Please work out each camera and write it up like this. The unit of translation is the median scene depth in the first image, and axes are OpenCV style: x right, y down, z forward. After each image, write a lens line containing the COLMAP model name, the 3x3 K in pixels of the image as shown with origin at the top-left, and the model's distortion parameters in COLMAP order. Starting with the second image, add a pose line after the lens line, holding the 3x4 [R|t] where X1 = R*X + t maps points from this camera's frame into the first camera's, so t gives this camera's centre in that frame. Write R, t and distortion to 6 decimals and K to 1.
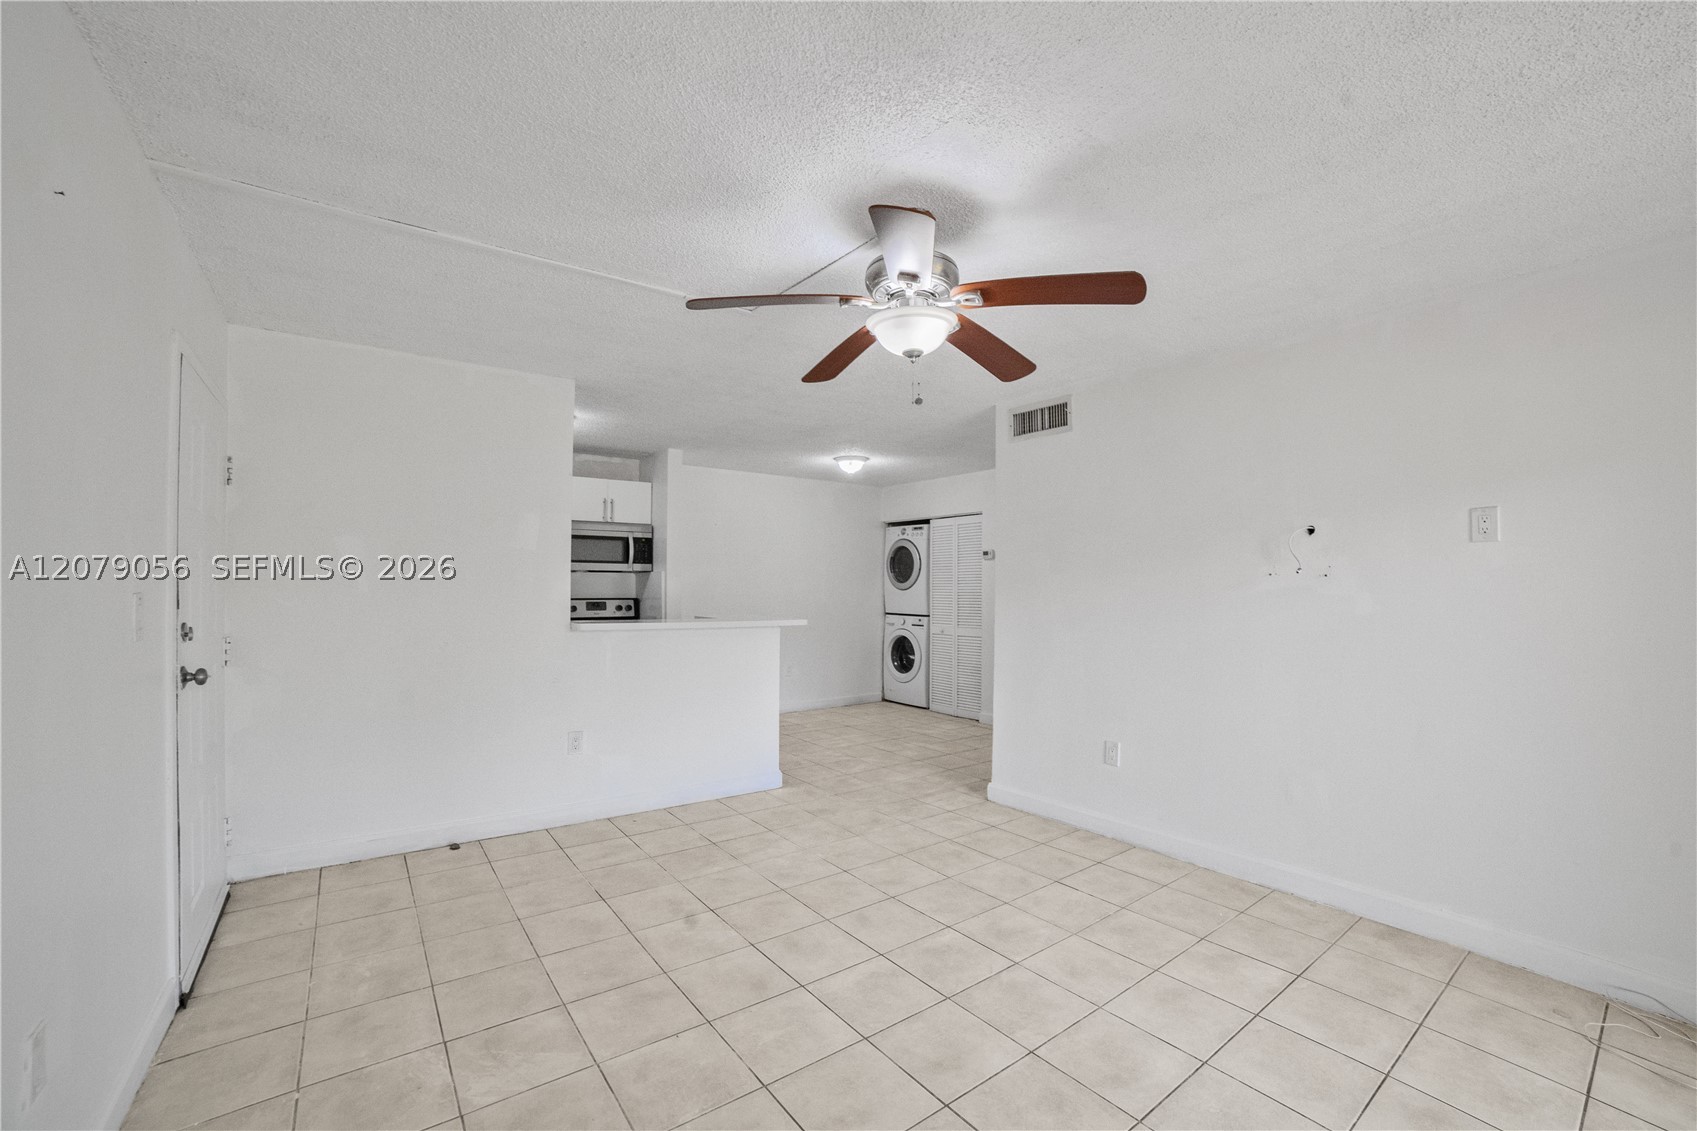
lens RADIAL K [[701.1, 0, 849.2], [0, 701.1, 592.0], [0, 0, 1]] dist [-0.143525, 0.053185]
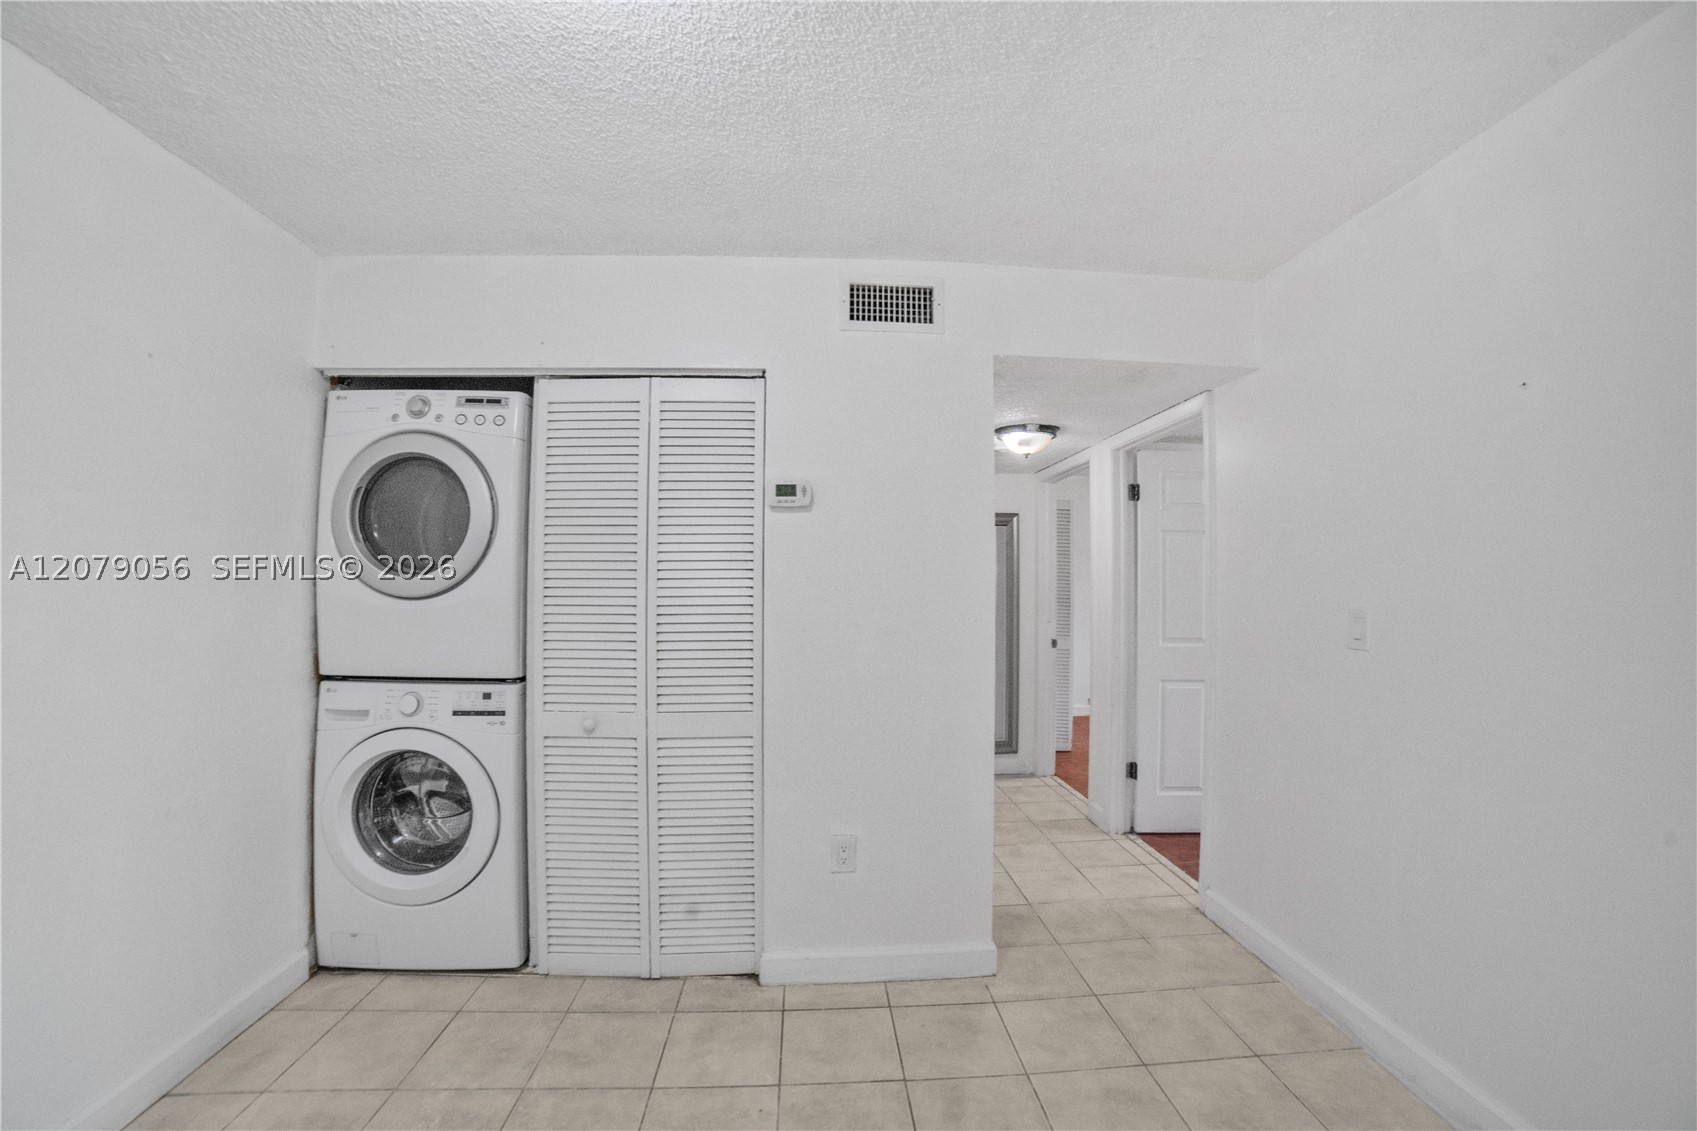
lens RADIAL K [[696.4, 0, 844.5], [0, 696.4, 561.2], [0, 0, 1]] dist [-0.105206, 0.036448]
pose [[0.554124, 0.022736, 0.832123, -0.061508], [0.006031, 0.999491, -0.031326, -0.009112], [-0.832412, 0.022377, 0.553705, 0.694804]]
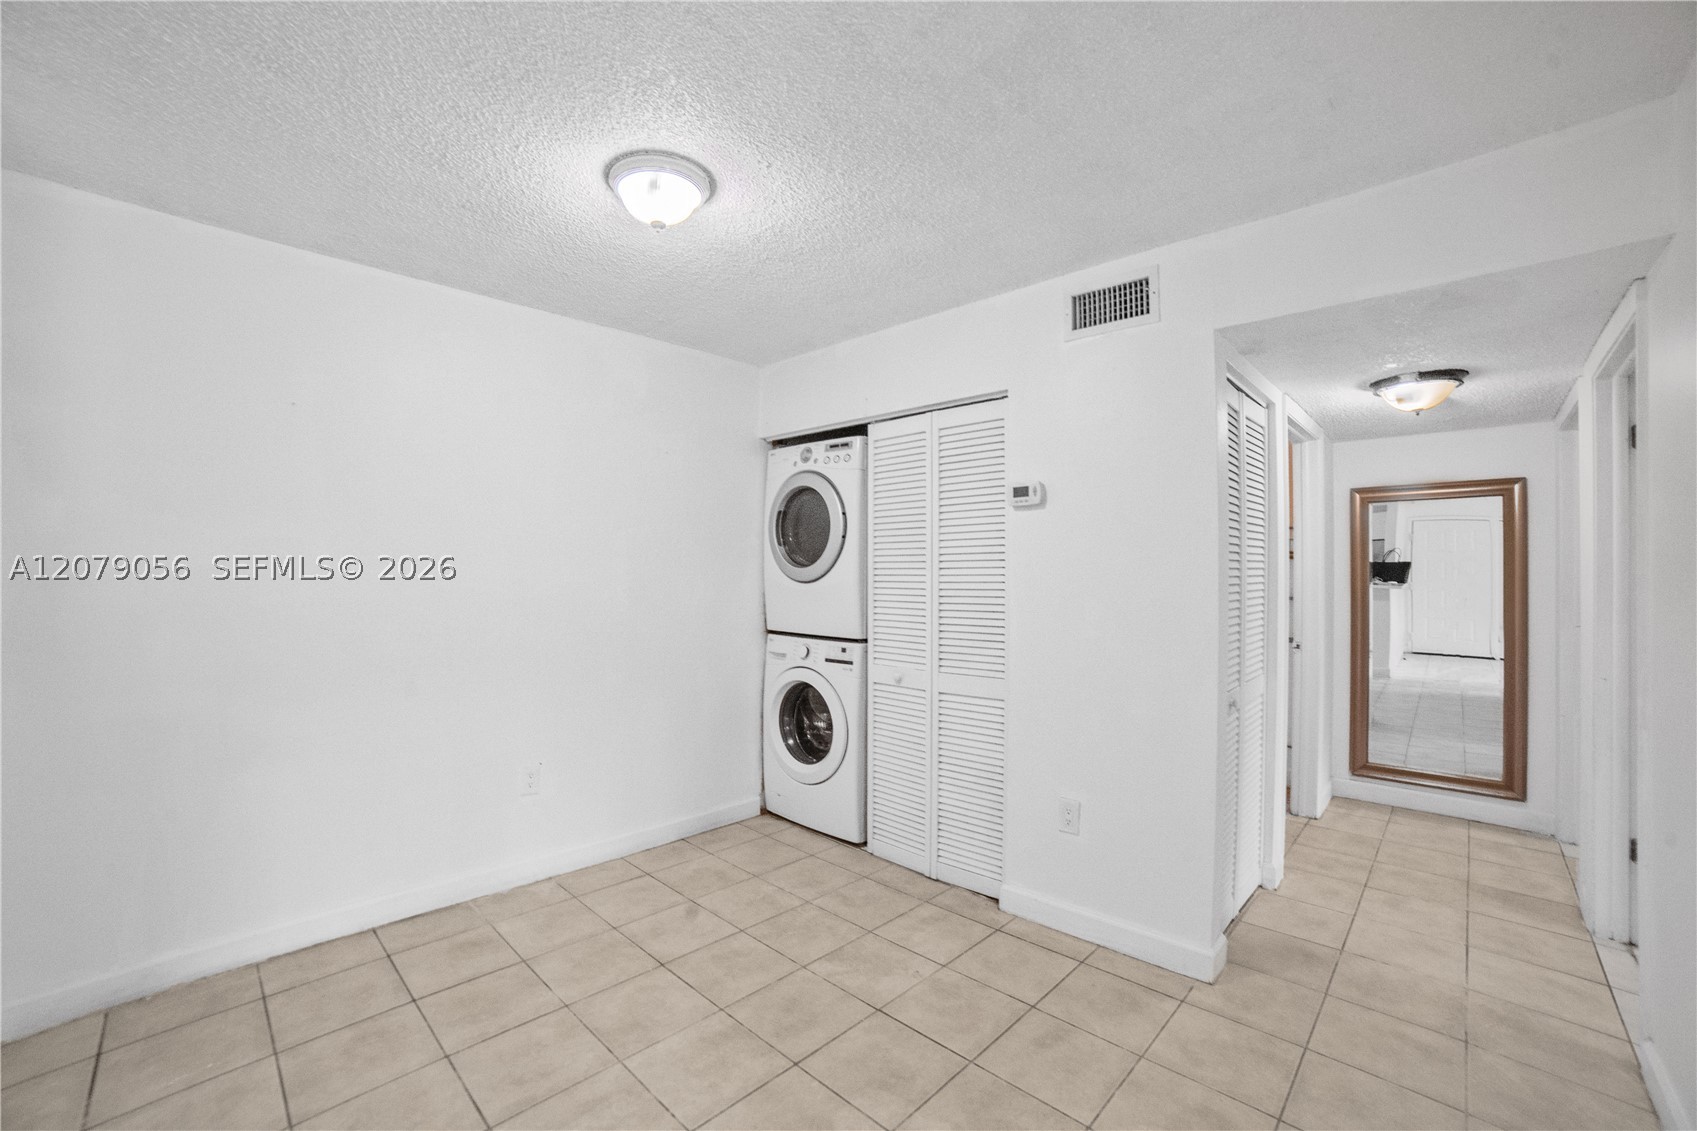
lens RADIAL K [[696.4, 0, 844.5], [0, 696.4, 561.2], [0, 0, 1]] dist [-0.105206, 0.036448]
pose [[0.987443, 0.000450, 0.157975, 0.030742], [0.002678, 0.999805, -0.019588, -0.007854], [-0.157953, 0.019765, 0.987249, 0.553944]]
